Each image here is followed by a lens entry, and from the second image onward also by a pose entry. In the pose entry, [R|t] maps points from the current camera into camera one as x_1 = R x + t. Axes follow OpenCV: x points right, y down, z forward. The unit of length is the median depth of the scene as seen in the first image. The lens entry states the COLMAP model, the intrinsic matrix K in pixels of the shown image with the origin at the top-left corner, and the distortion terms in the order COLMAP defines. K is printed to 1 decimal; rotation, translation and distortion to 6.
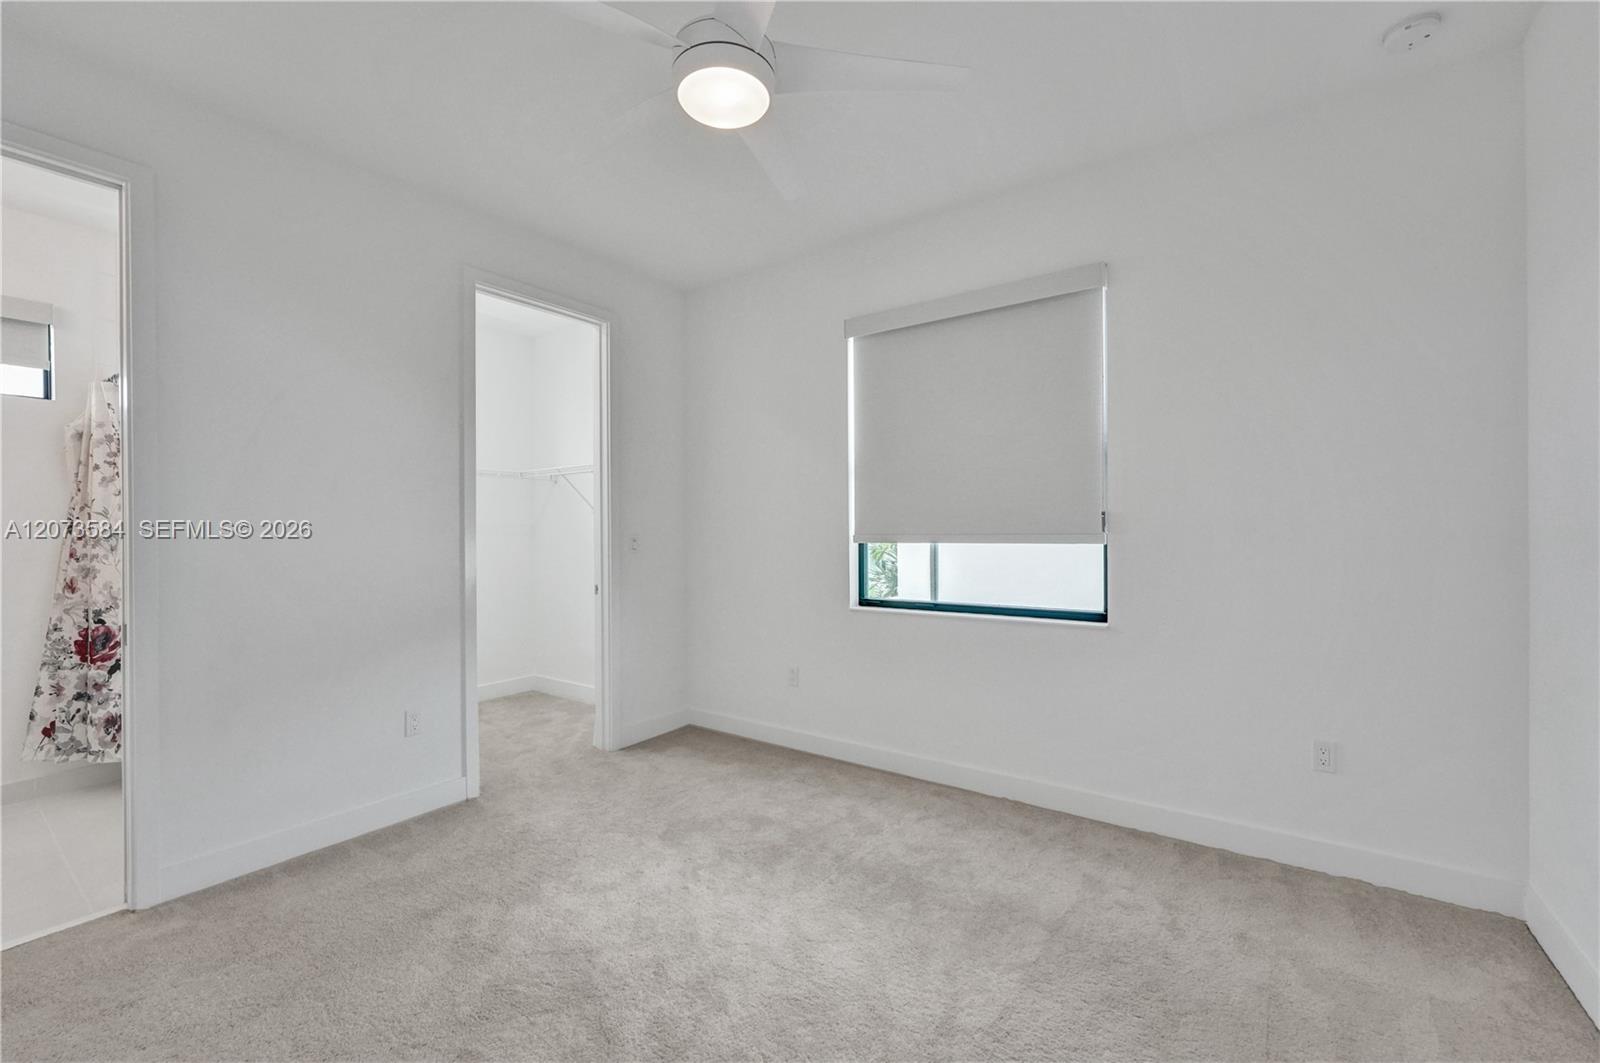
lens RADIAL K [[648.5, 0, 803.1], [0, 648.5, 527.0], [0, 0, 1]] dist [-0.007514, 0.000443]
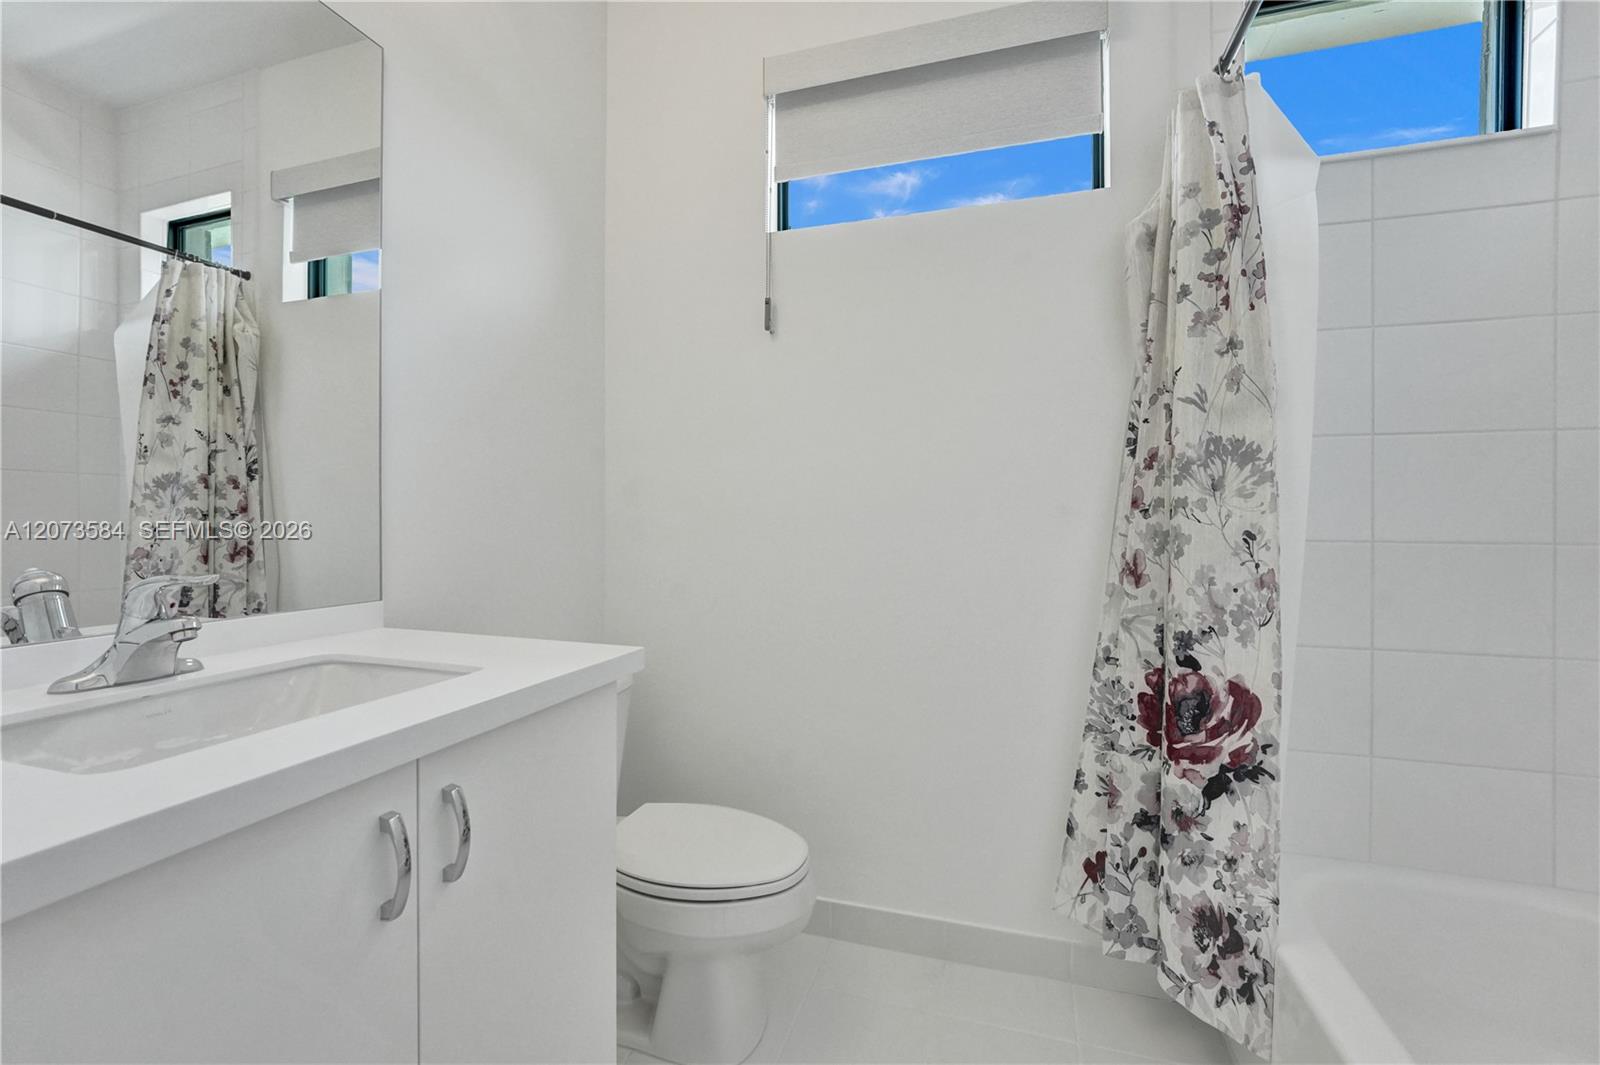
lens RADIAL K [[648.5, 0, 803.1], [0, 648.5, 528.0], [0, 0, 1]] dist [-0.007514, 0.000443]
pose [[0.288932, 0.015145, -0.957230, -0.770915], [-0.004240, 0.999885, 0.014540, 0.056671], [0.957340, -0.000142, 0.288963, 0.645177]]
